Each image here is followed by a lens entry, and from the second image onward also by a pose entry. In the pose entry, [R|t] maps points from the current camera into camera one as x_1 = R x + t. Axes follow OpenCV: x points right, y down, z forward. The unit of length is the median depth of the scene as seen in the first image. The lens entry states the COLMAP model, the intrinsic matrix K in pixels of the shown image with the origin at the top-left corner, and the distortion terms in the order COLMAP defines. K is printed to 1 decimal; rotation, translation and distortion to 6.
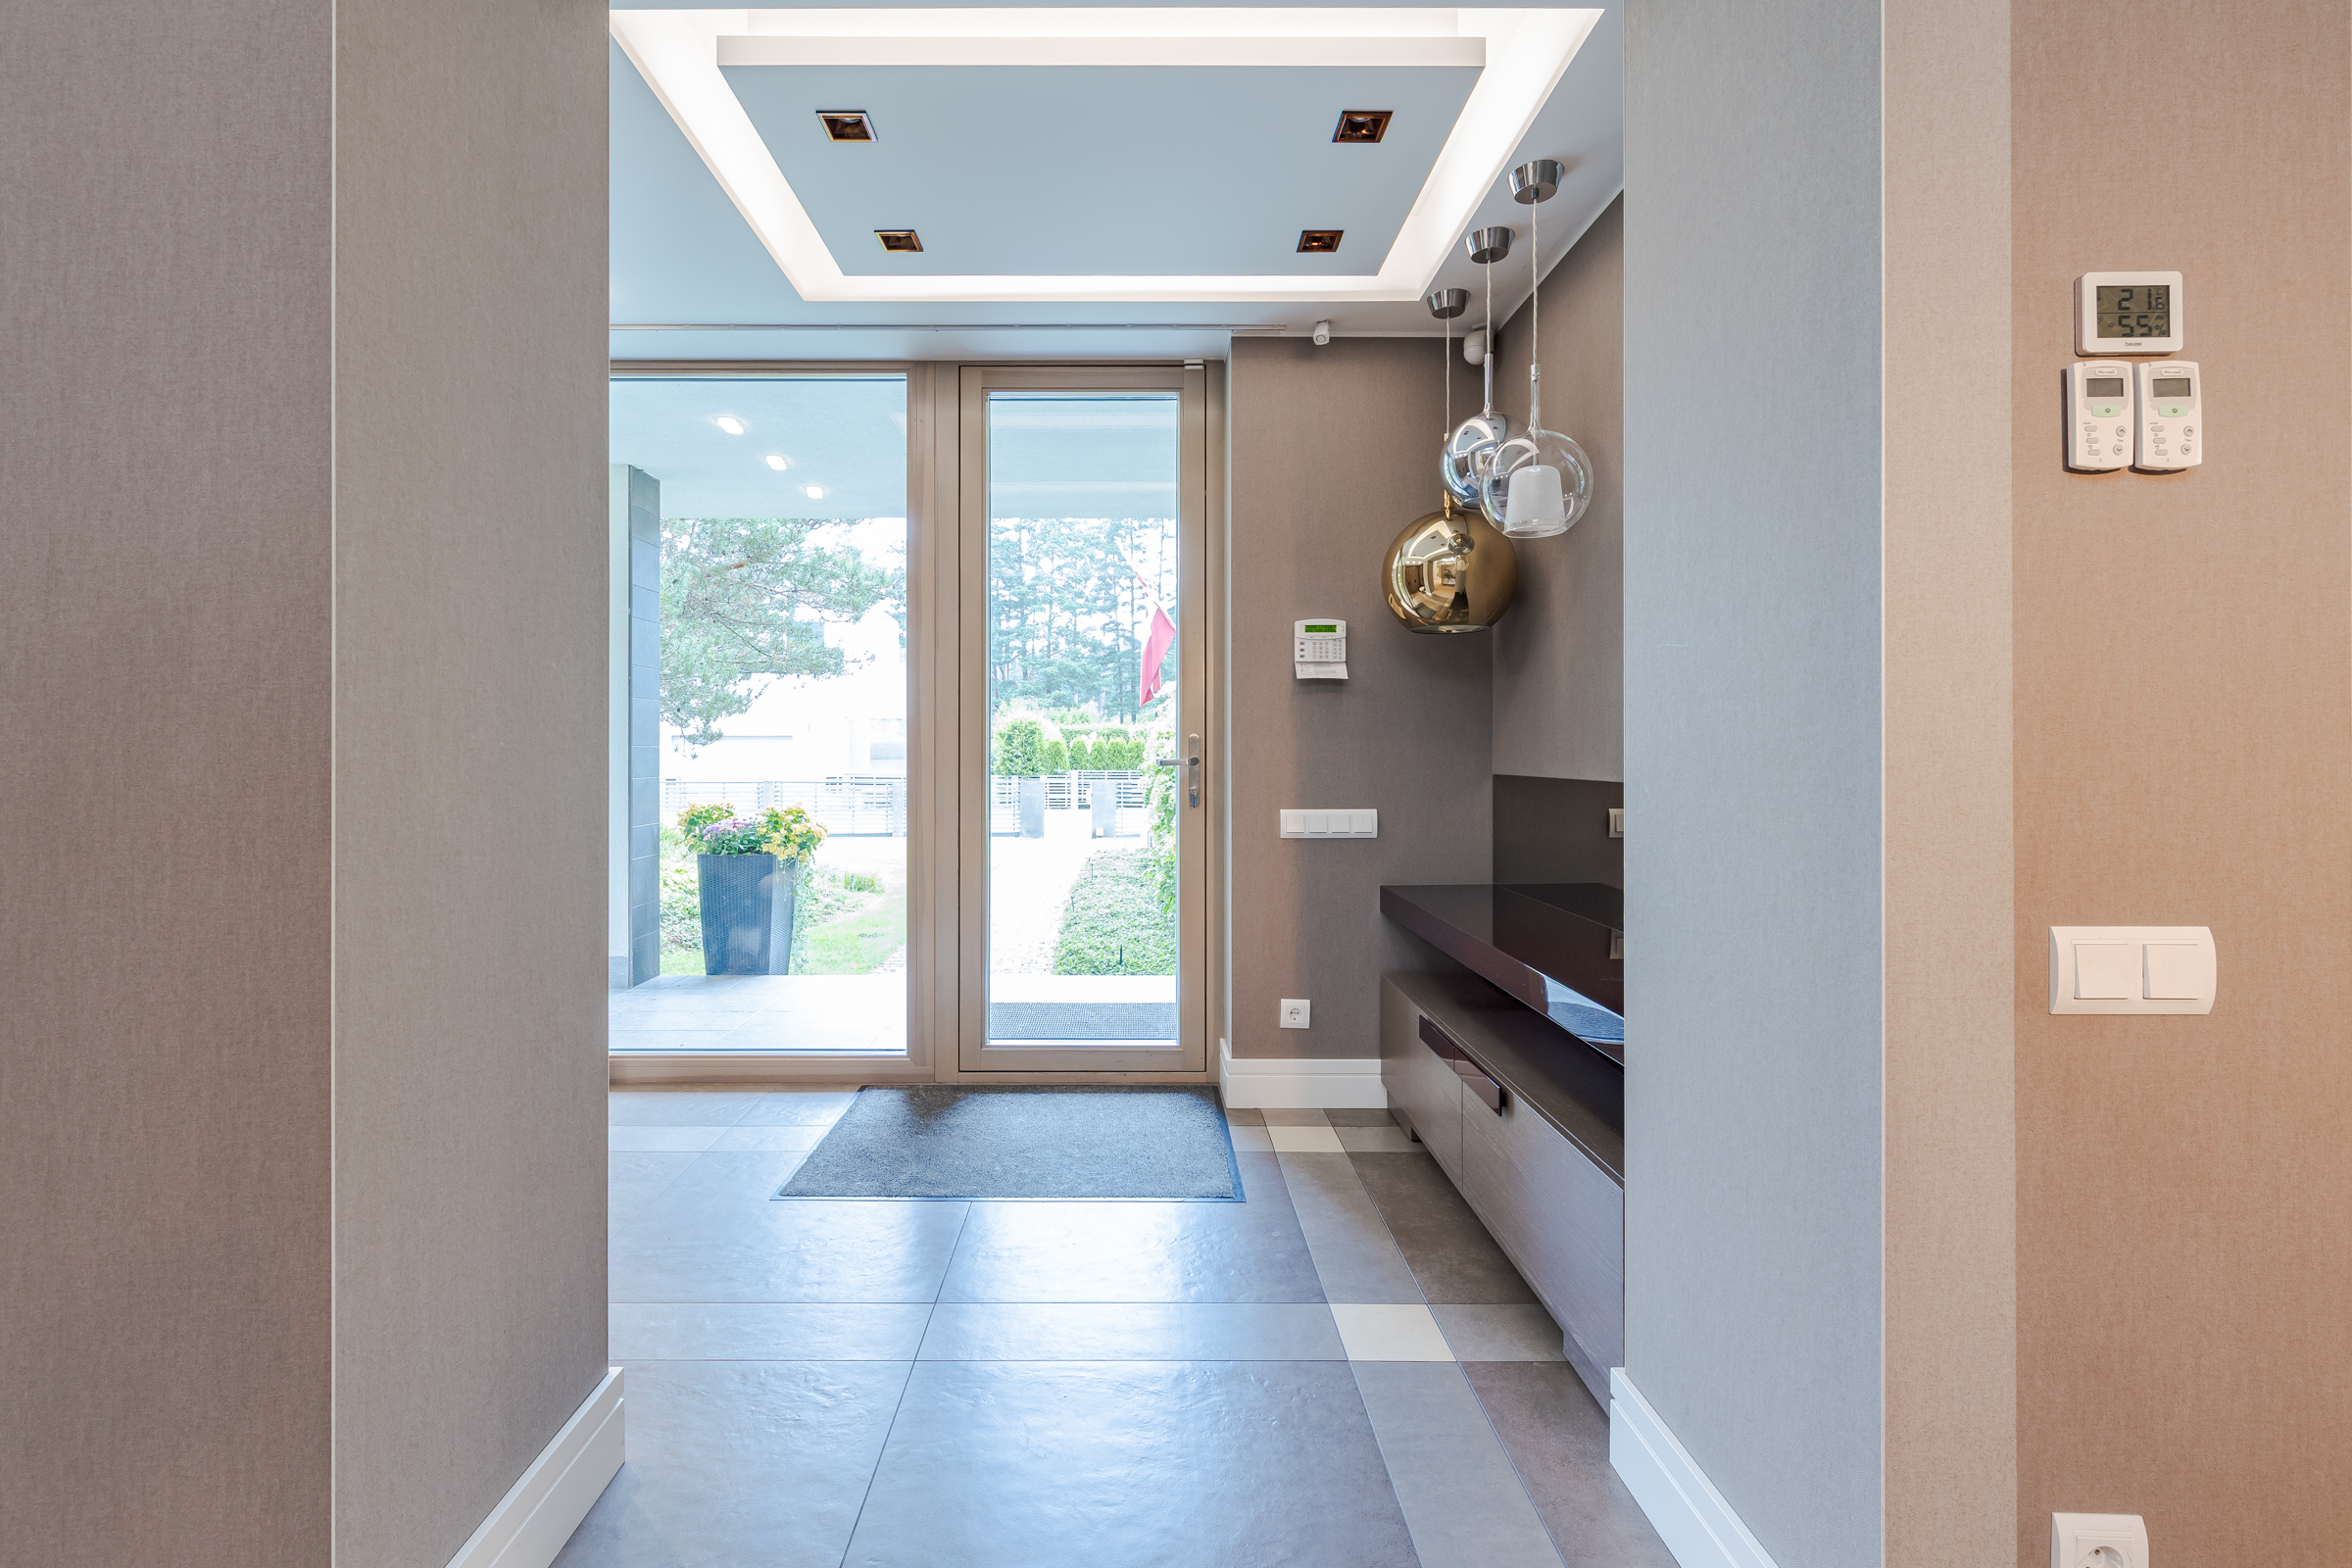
lens RADIAL K [[1028.5, 0, 1168.2], [0, 1028.5, 763.1], [0, 0, 1]] dist [-0.000467, 0.000134]
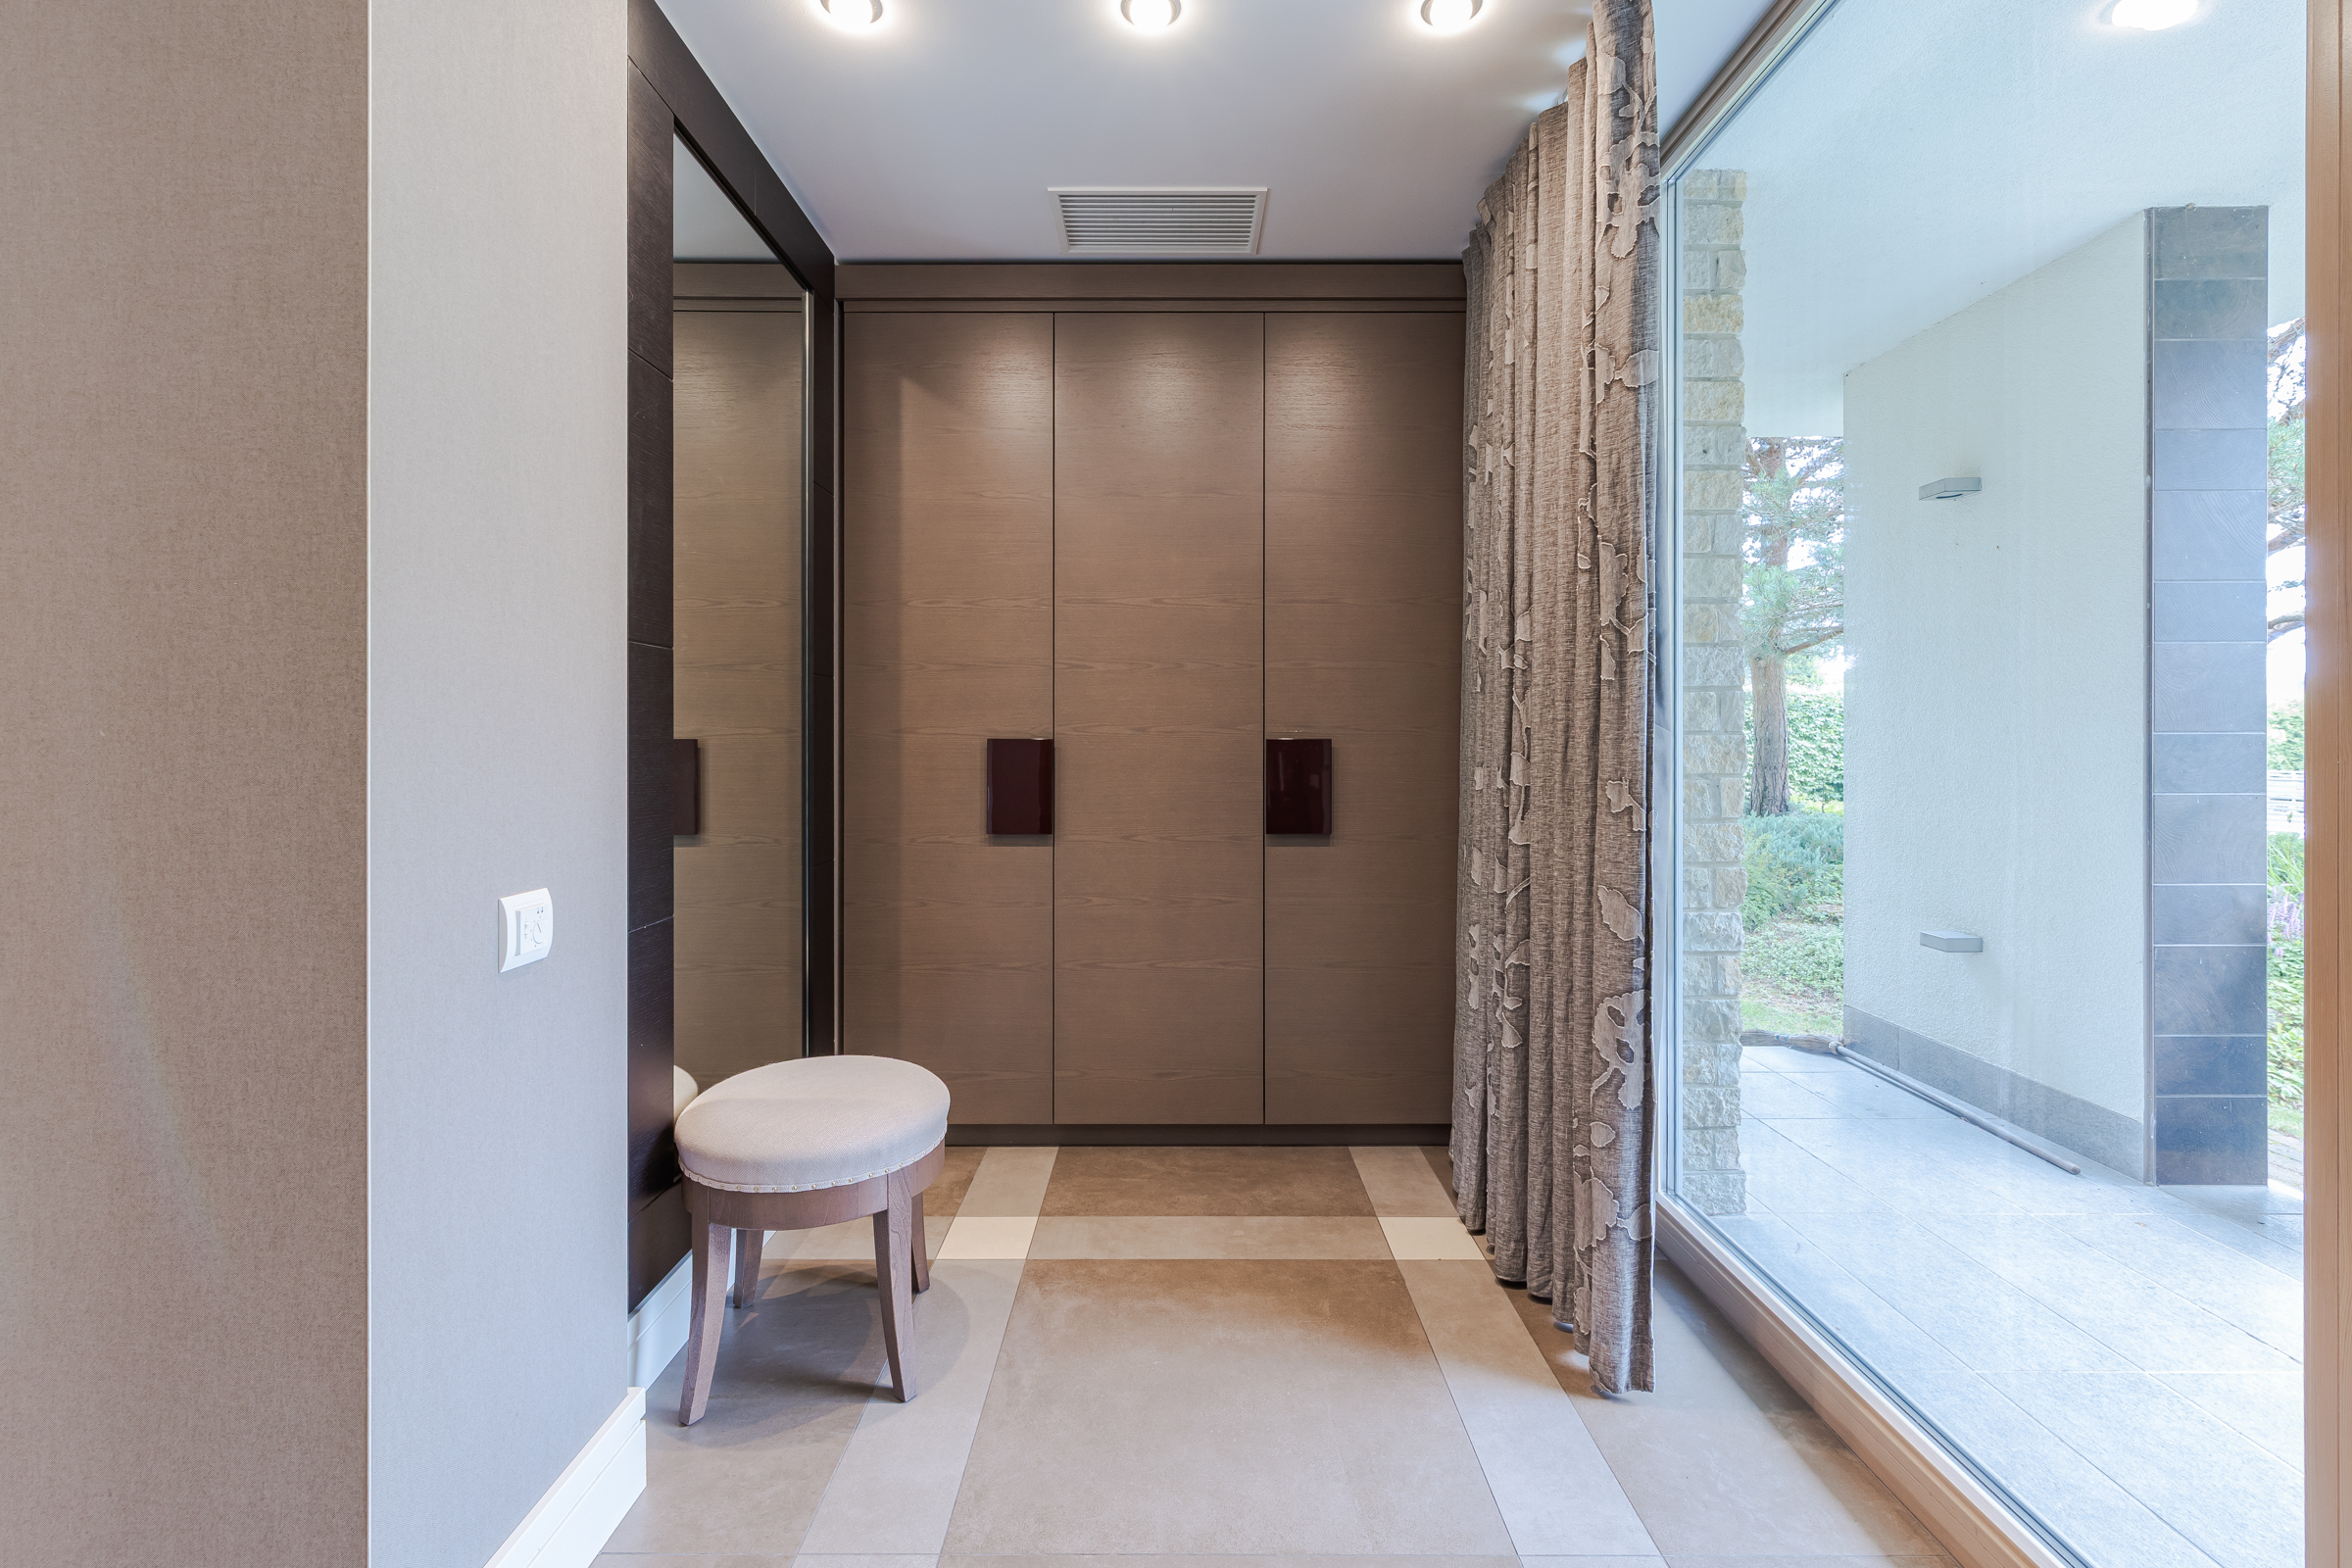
lens RADIAL K [[1028.5, 0, 1160.2], [0, 1028.5, 738.2], [0, 0, 1]] dist [-0.000467, 0.000134]
pose [[-0.029708, 0.001227, -0.999558, 0.103296], [-0.013095, 0.999913, 0.001617, -0.026633], [0.999473, 0.013137, -0.029690, 1.801612]]
